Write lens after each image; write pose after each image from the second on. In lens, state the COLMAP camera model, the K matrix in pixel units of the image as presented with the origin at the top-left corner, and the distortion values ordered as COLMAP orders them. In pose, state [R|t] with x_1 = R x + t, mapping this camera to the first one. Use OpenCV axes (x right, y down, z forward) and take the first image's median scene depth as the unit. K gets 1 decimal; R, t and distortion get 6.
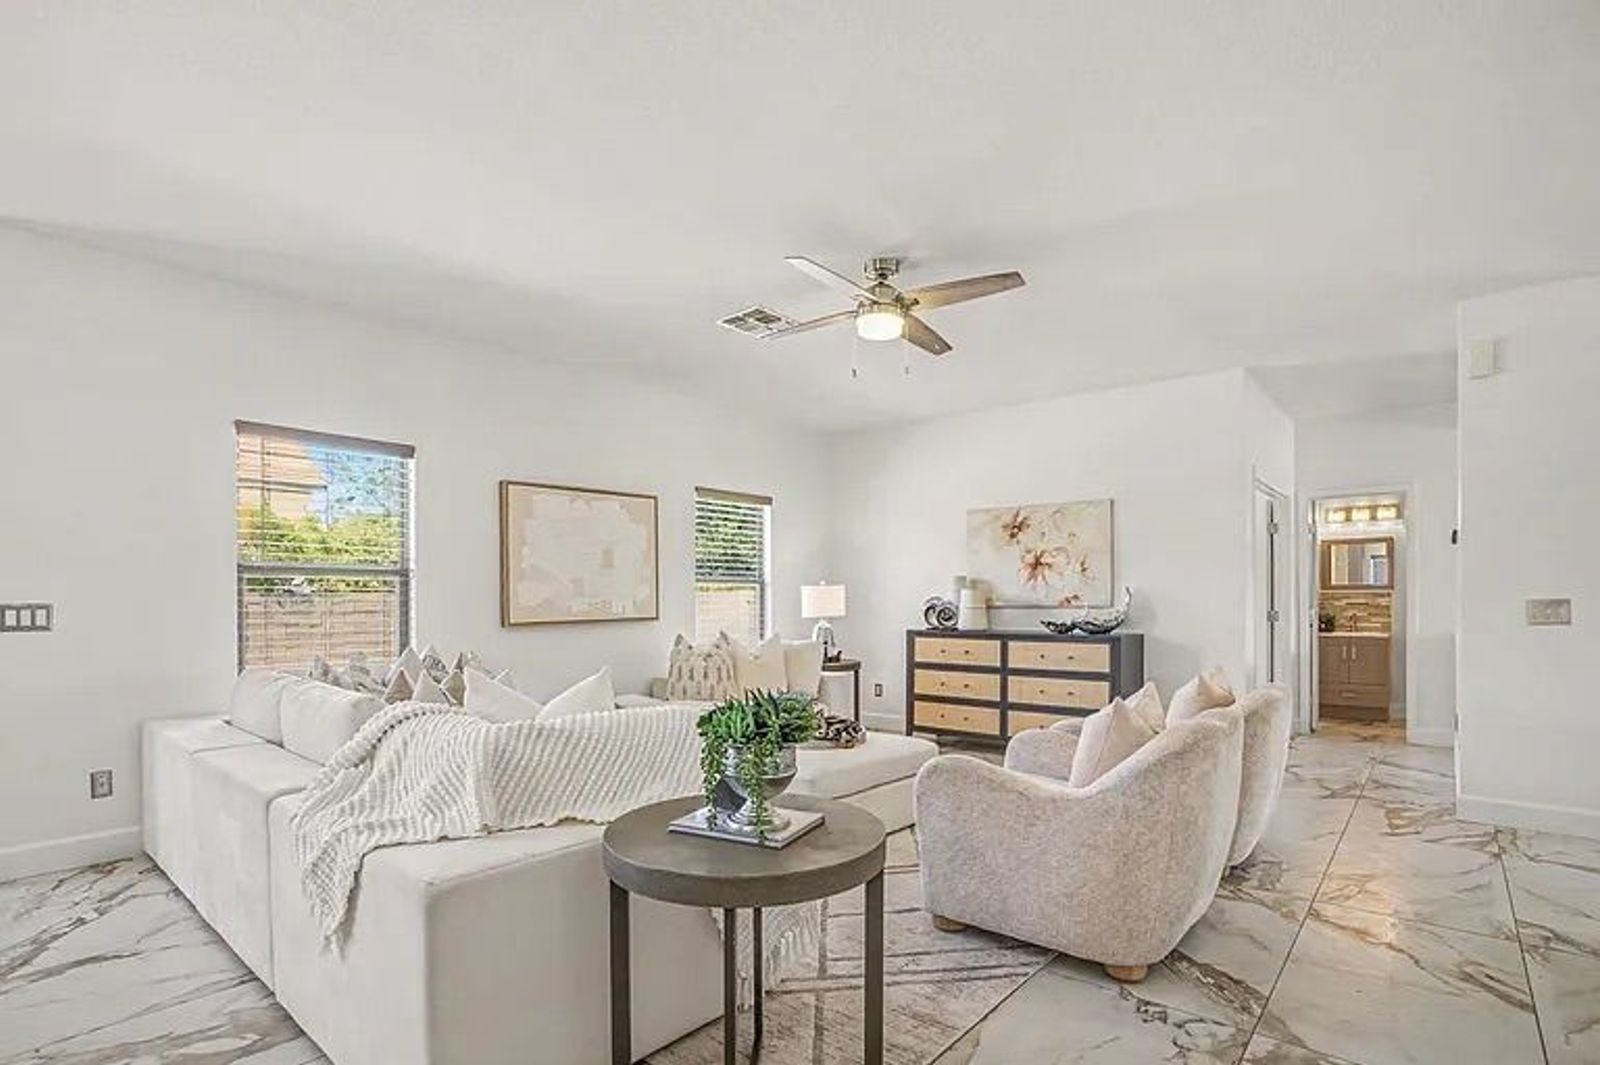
lens RADIAL K [[794.7, 0, 791.0], [0, 794.7, 598.8], [0, 0, 1]] dist [-0.030083, 0.006529]
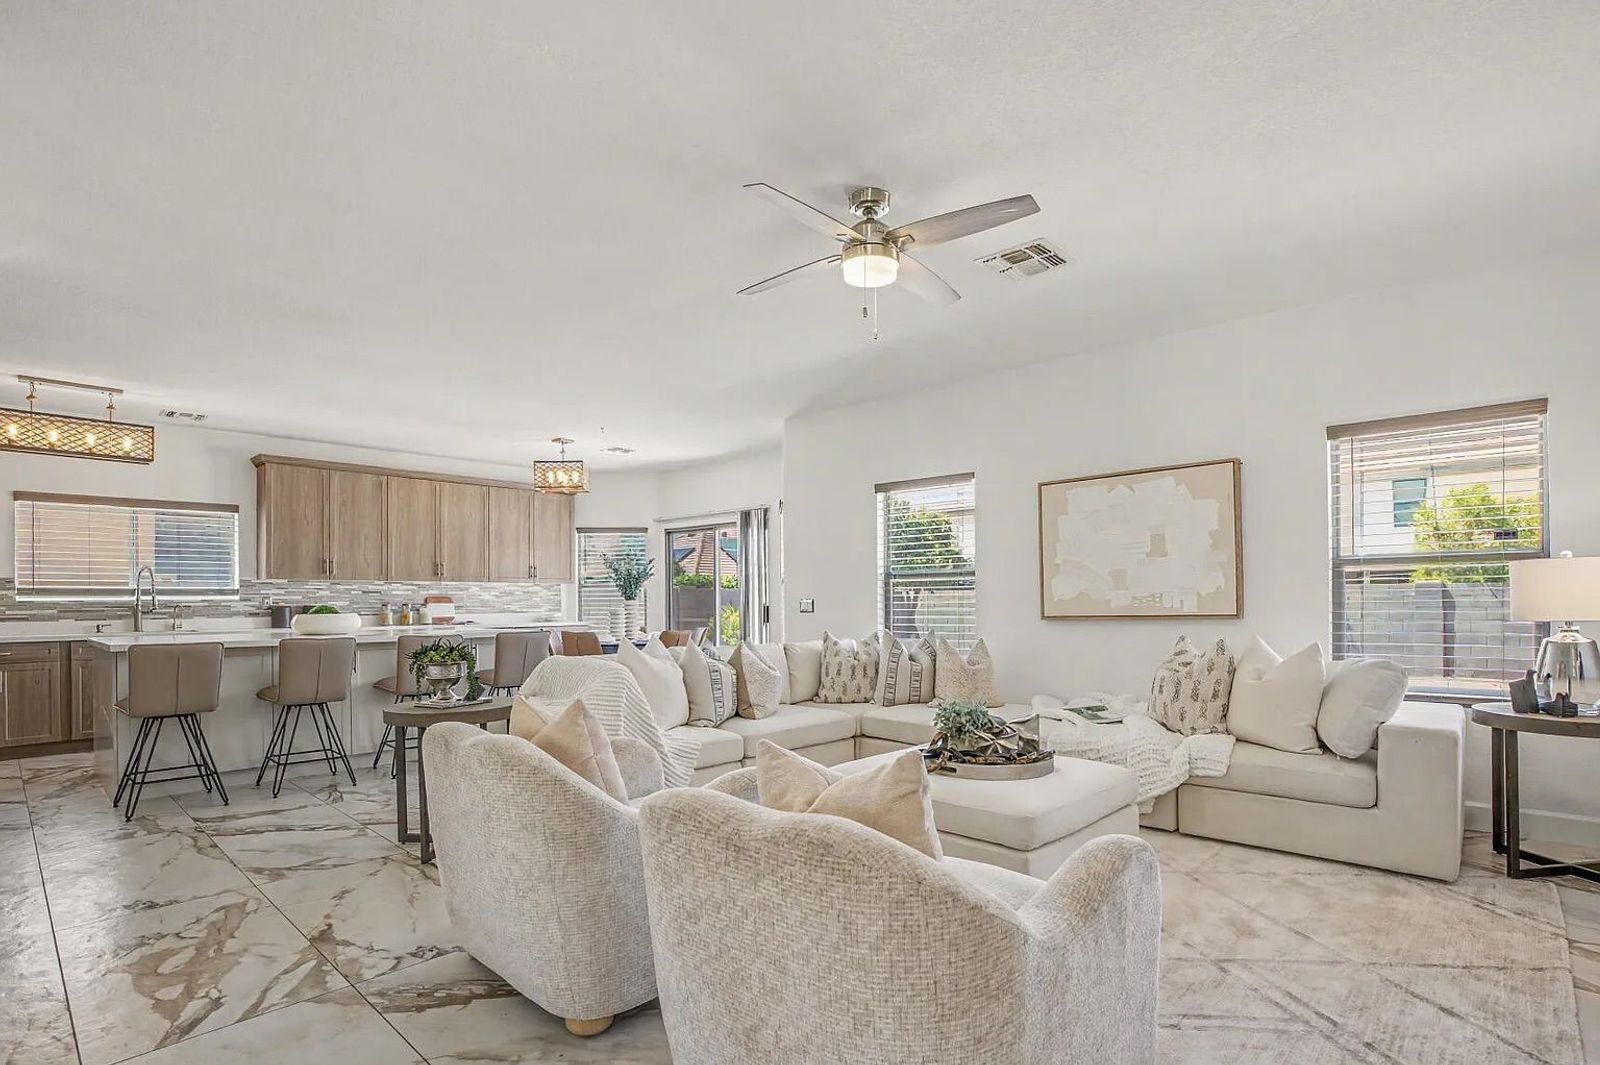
lens RADIAL K [[794.7, 0, 795.1], [0, 794.7, 584.8], [0, 0, 1]] dist [-0.030083, 0.006529]
pose [[-0.051149, -0.023373, -0.998417, 0.601767], [0.002114, 0.999721, -0.023512, 0.010996], [0.998689, -0.003313, -0.051086, 0.606793]]
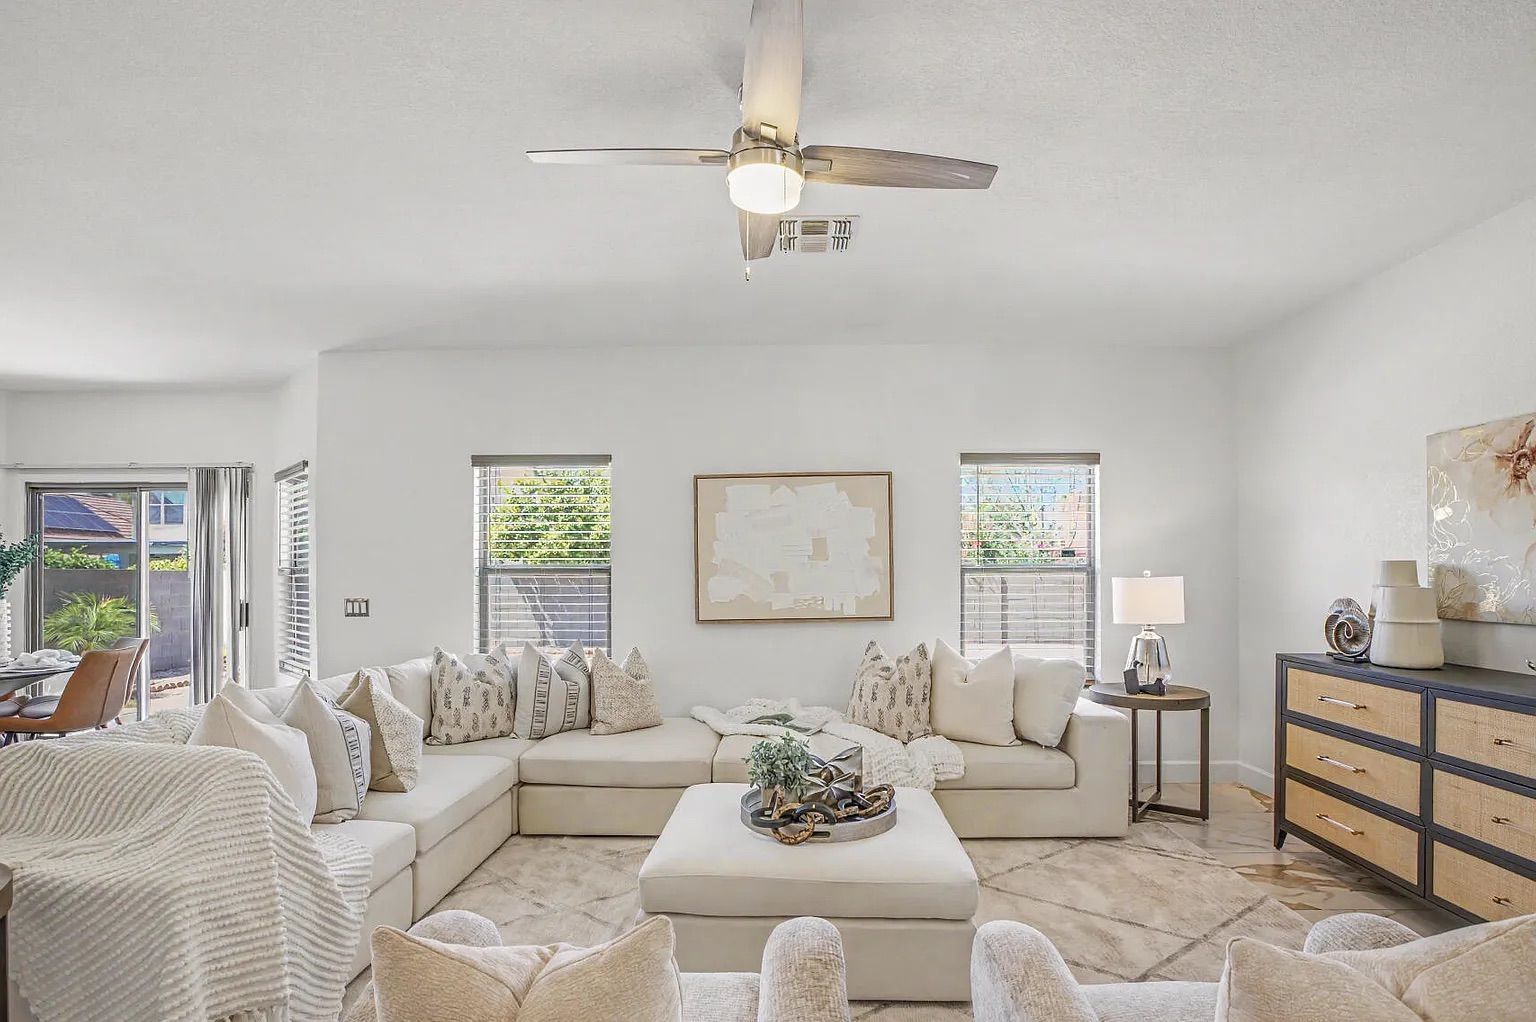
lens RADIAL K [[763.0, 0, 775.5], [0, 763.0, 566.4], [0, 0, 1]] dist [-0.030083, 0.006529]
pose [[0.634937, -0.008008, -0.772523, 0.367292], [0.001650, 0.999958, -0.009008, -0.022438], [0.772562, 0.004445, 0.634923, 0.394388]]
